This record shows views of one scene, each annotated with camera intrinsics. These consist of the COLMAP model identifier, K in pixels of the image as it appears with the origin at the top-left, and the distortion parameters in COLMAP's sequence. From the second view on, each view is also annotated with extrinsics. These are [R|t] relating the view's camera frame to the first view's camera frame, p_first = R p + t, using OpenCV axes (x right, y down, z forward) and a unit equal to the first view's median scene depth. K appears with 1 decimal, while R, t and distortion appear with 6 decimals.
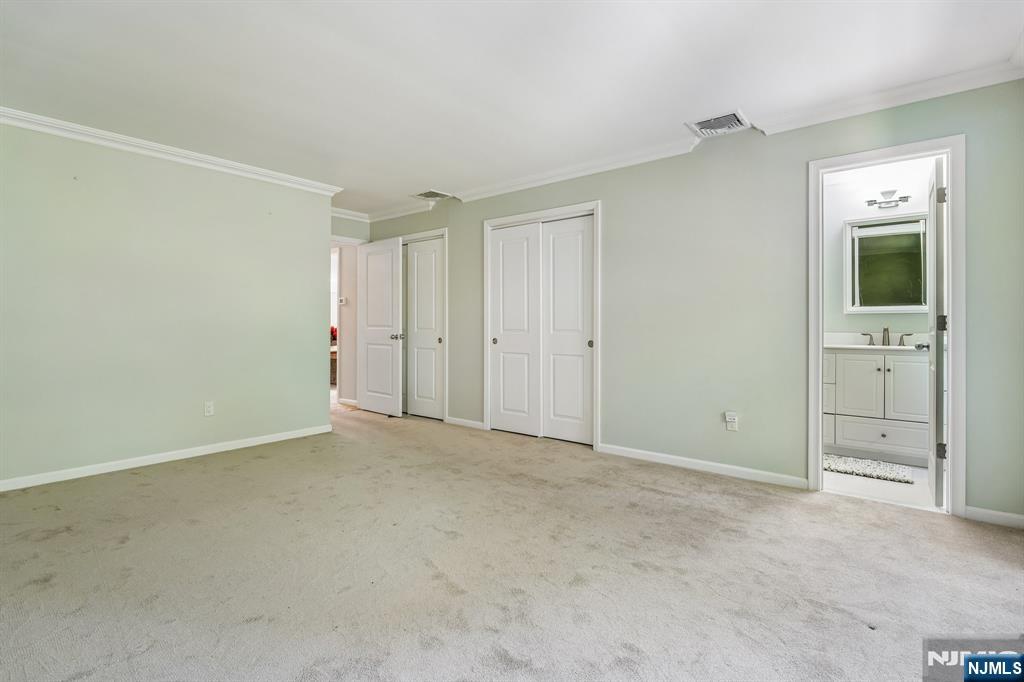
lens RADIAL K [[486.0, 0, 513.4], [0, 486.0, 324.4], [0, 0, 1]] dist [-0.000183, -0.000289]
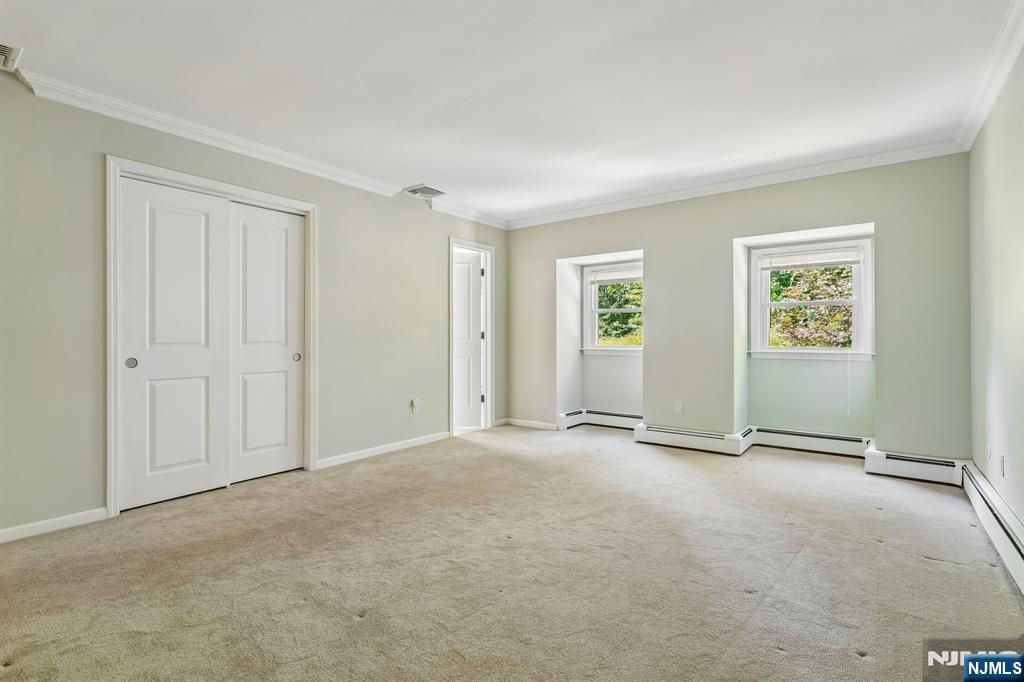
lens RADIAL K [[480.4, 0, 512.4], [0, 480.4, 334.2], [0, 0, 1]] dist [0.000952, -0.000178]
pose [[-0.038797, 0.003045, 0.999242, -0.983994], [-0.000207, 0.999995, -0.003055, 0.000283], [-0.999247, -0.000326, -0.038796, 0.829708]]
